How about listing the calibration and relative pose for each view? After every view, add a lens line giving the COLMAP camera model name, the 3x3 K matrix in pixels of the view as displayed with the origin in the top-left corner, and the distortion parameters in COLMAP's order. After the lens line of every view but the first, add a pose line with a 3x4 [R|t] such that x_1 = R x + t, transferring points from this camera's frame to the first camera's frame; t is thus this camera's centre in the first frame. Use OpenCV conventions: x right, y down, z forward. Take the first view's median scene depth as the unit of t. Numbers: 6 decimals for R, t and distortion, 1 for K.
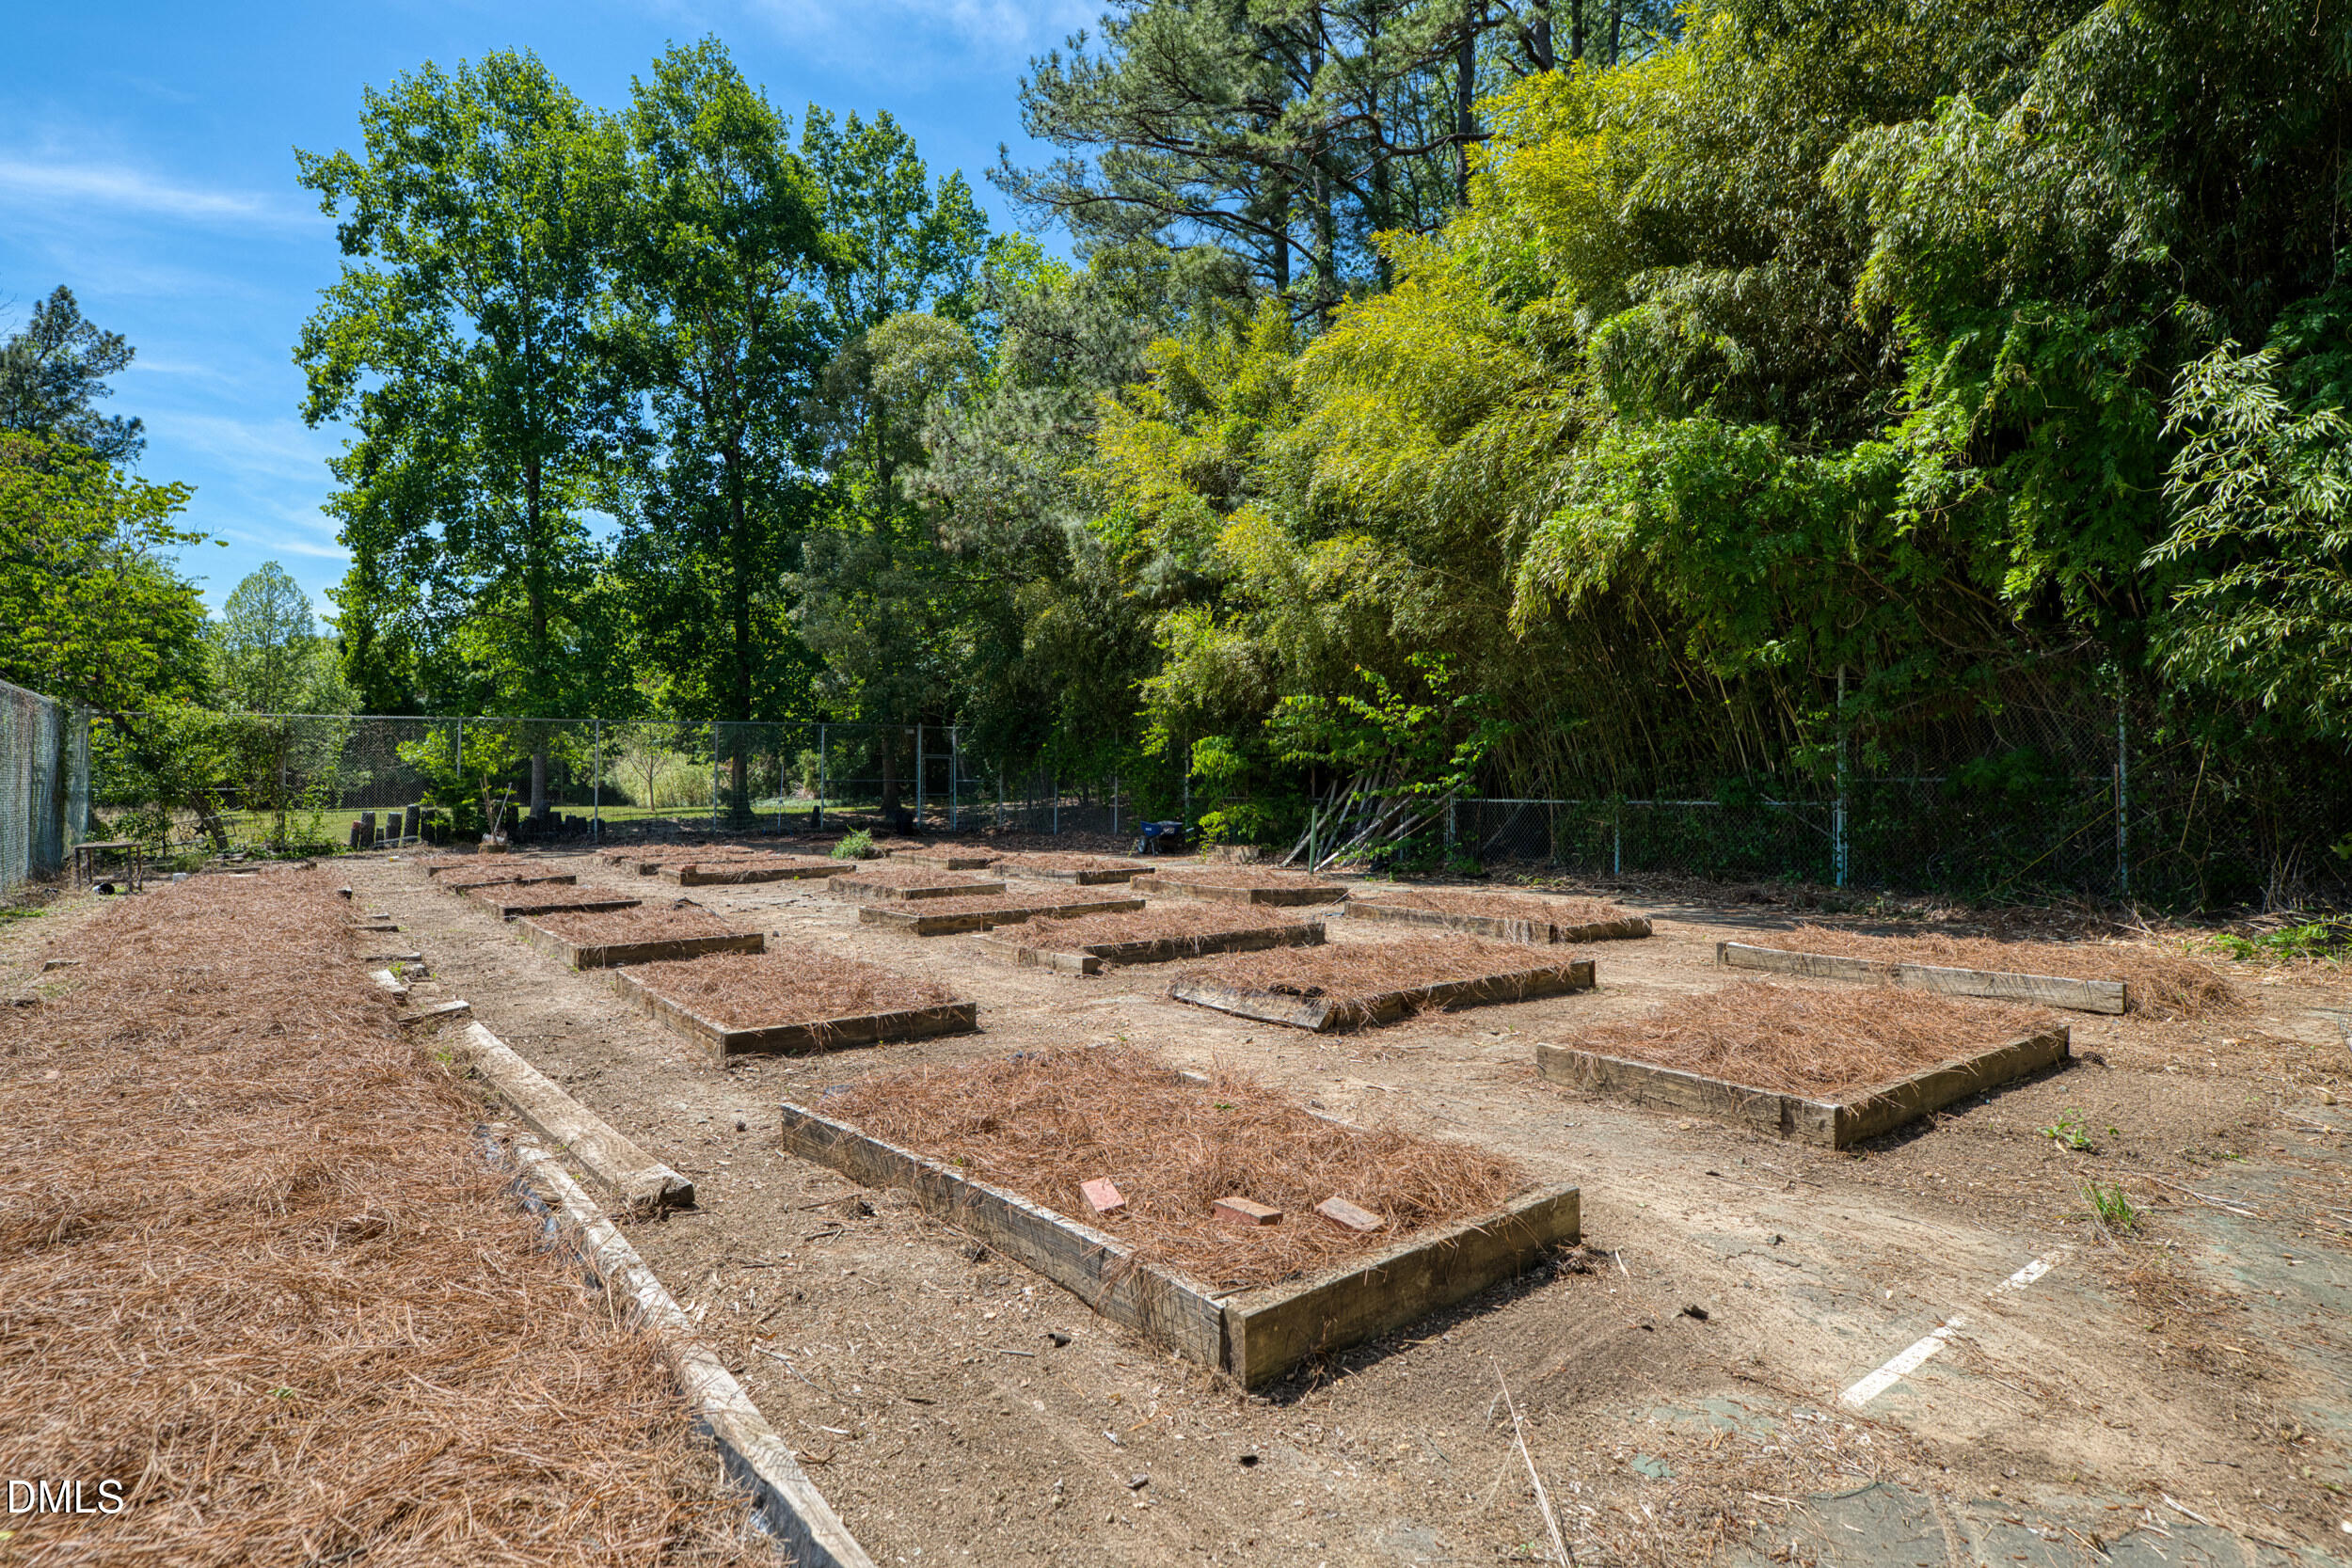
lens RADIAL K [[1159.1, 0, 1176.0], [0, 1159.1, 784.0], [0, 0, 1]] dist [0.000592, -0.024556]
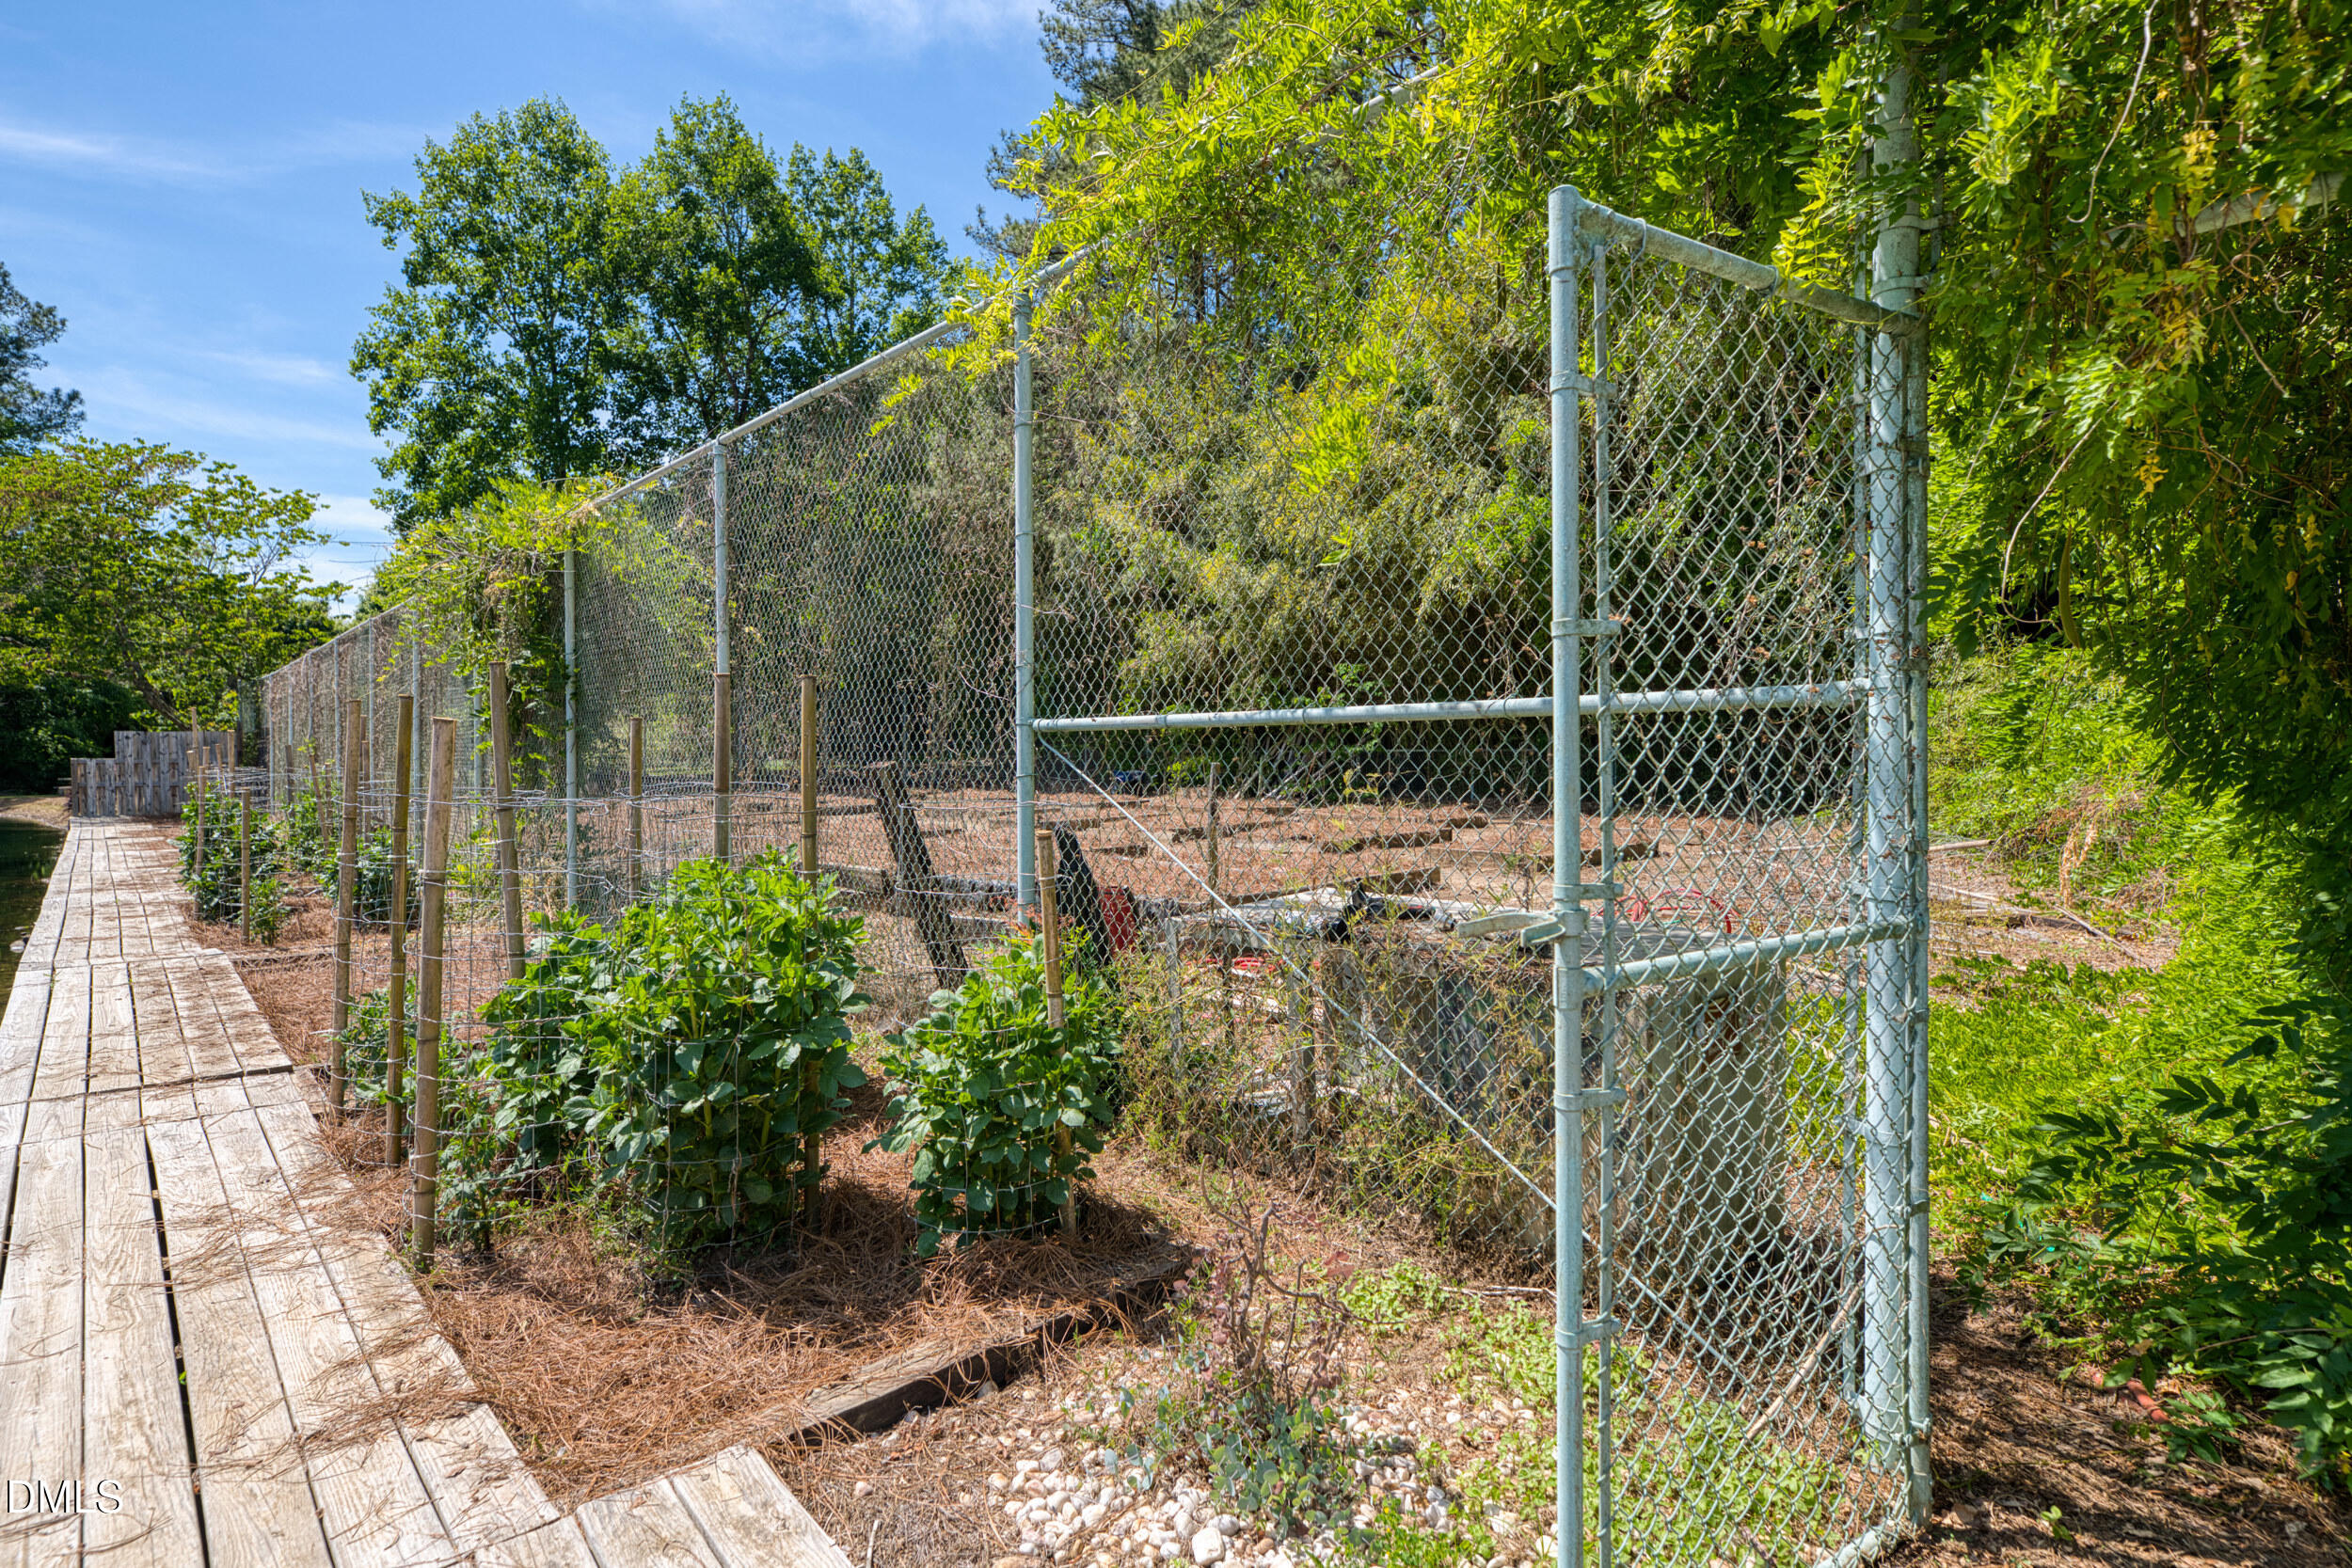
lens RADIAL K [[1159.1, 0, 1176.0], [0, 1159.1, 784.0], [0, 0, 1]] dist [0.000592, -0.024556]
pose [[0.995061, -0.008055, 0.098942, -0.070901], [0.004870, 0.999464, 0.032388, 0.004276], [-0.099150, -0.031746, 0.994566, -0.221332]]
